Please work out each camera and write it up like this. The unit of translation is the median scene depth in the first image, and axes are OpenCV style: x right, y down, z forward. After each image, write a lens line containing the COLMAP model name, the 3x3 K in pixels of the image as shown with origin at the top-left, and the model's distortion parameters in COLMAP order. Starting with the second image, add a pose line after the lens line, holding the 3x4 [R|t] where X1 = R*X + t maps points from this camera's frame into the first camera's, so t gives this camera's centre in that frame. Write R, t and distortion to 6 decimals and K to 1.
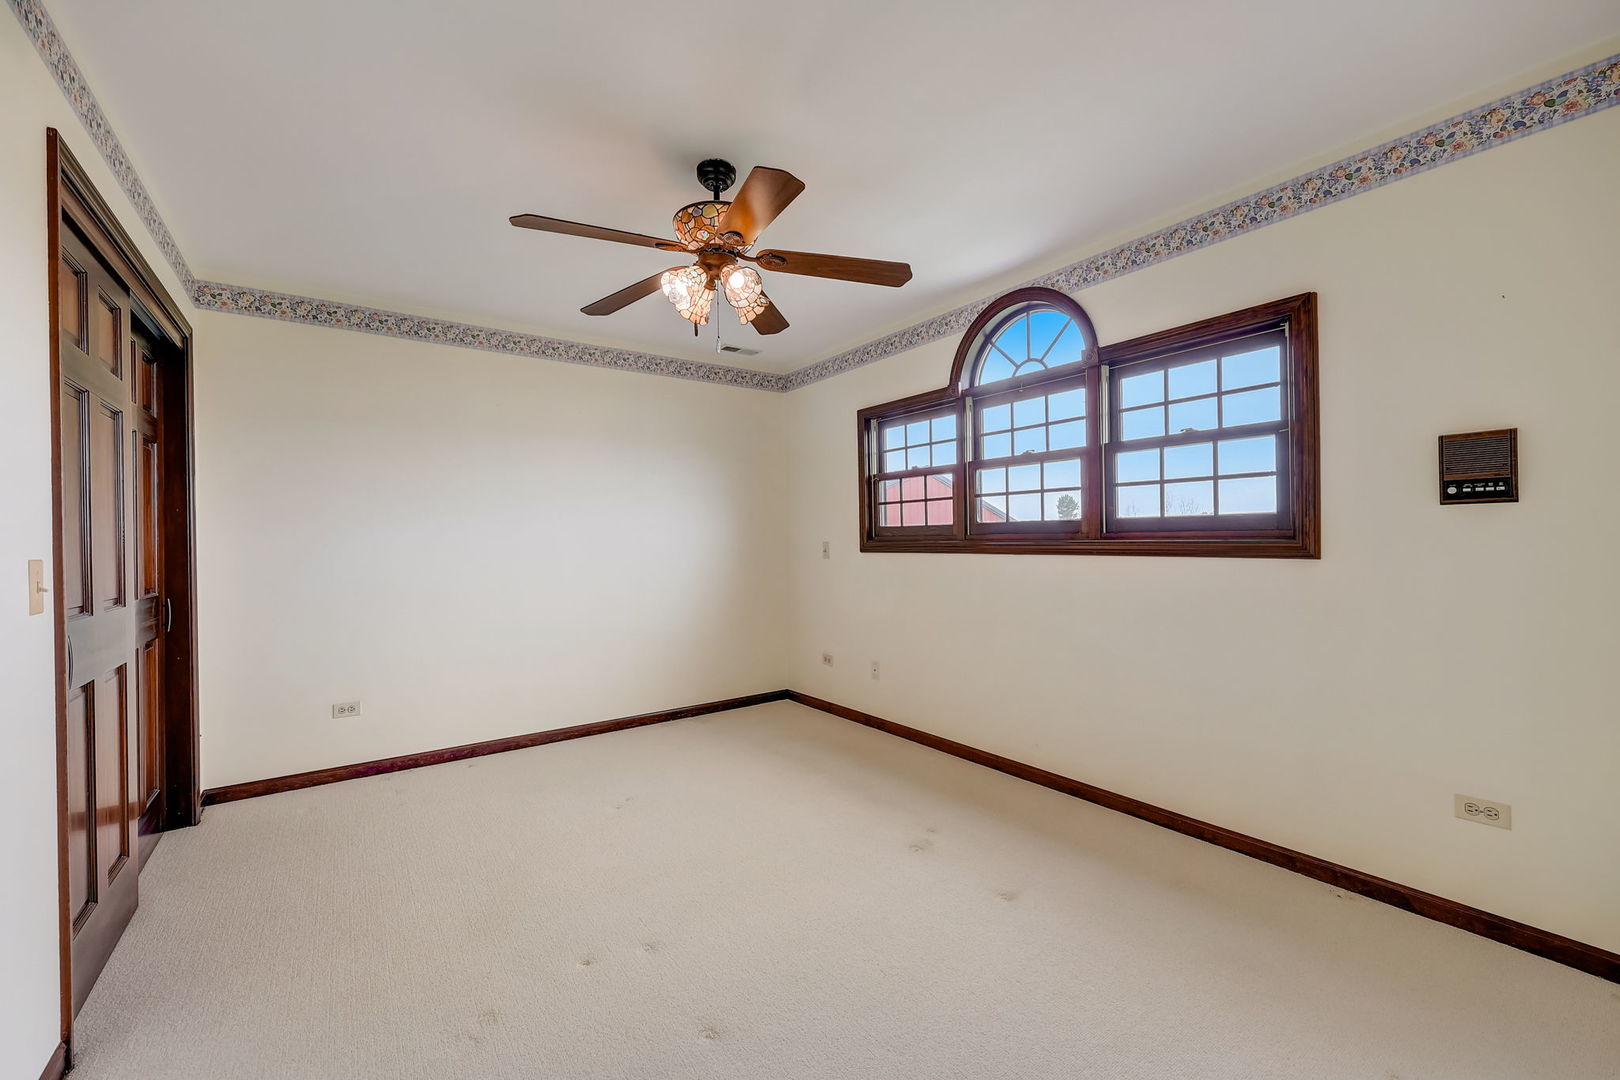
lens RADIAL K [[650.9, 0, 803.4], [0, 650.9, 543.1], [0, 0, 1]] dist [-0.000825, 0.000106]
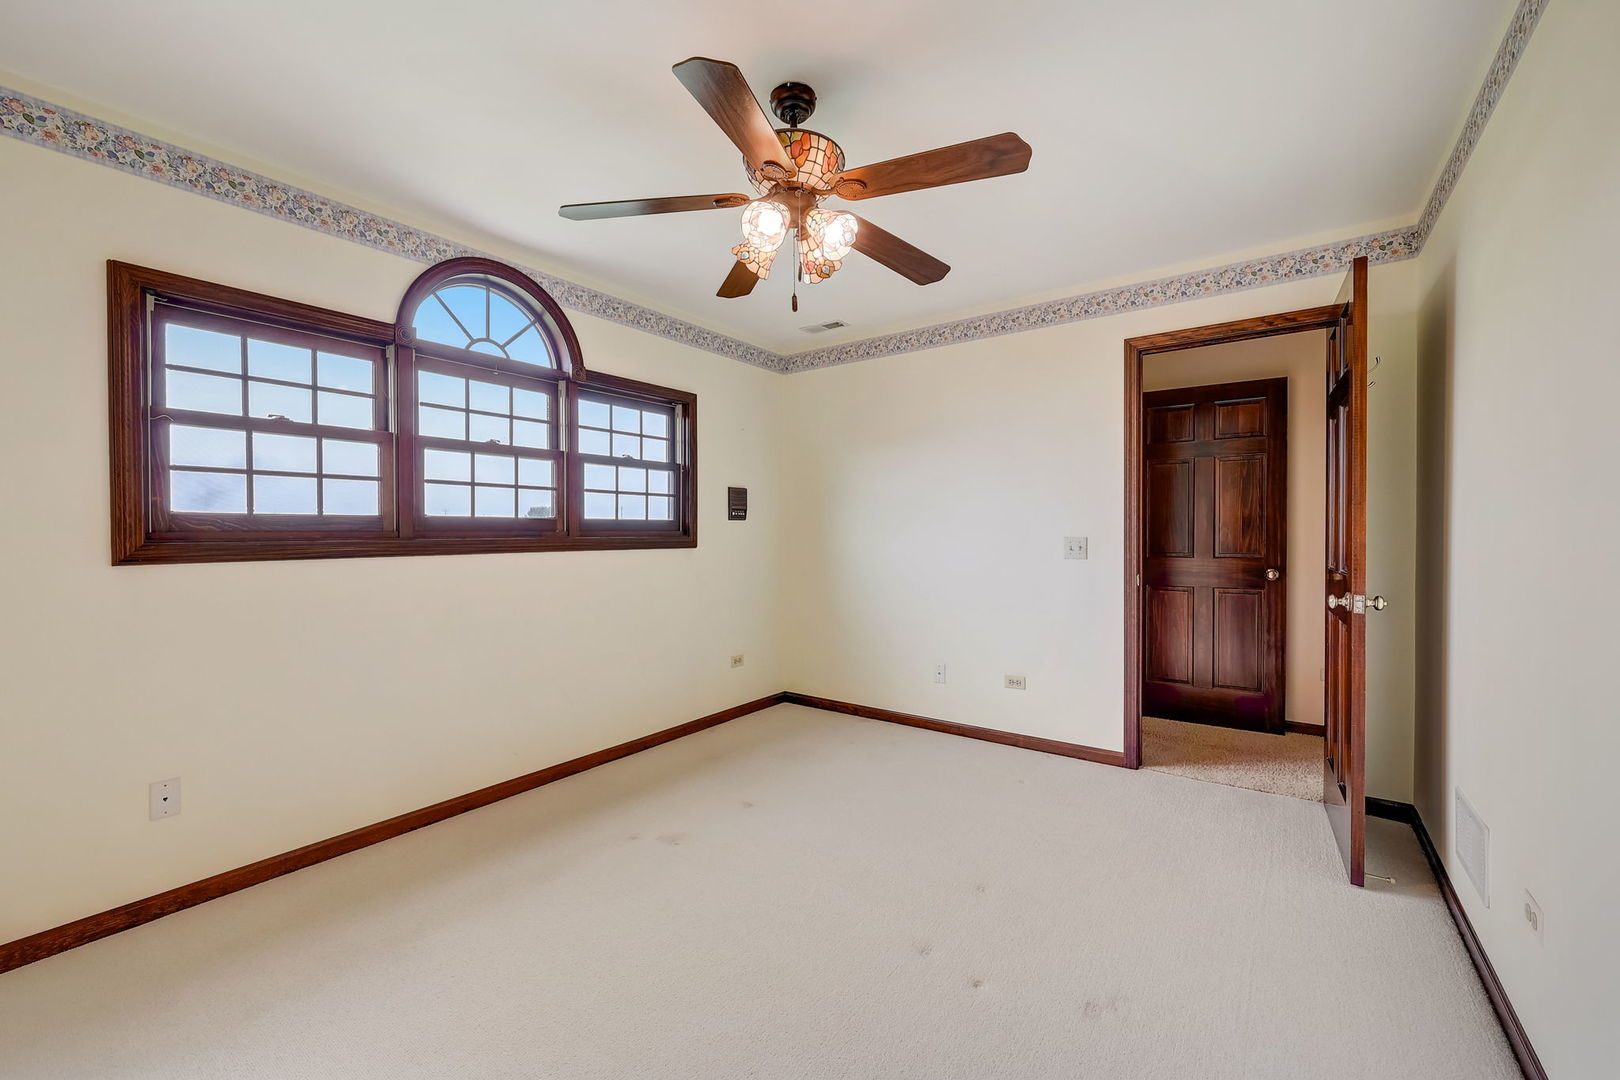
lens RADIAL K [[584.0, 0, 810.0], [0, 584.0, 540.0], [0, 0, 1]] dist [-0.001700, -0.000155]
pose [[-0.269677, 0.001563, 0.962950, -0.583065], [0.015078, 0.999883, 0.002600, 0.003016], [-0.962833, 0.015221, -0.269669, 0.823737]]
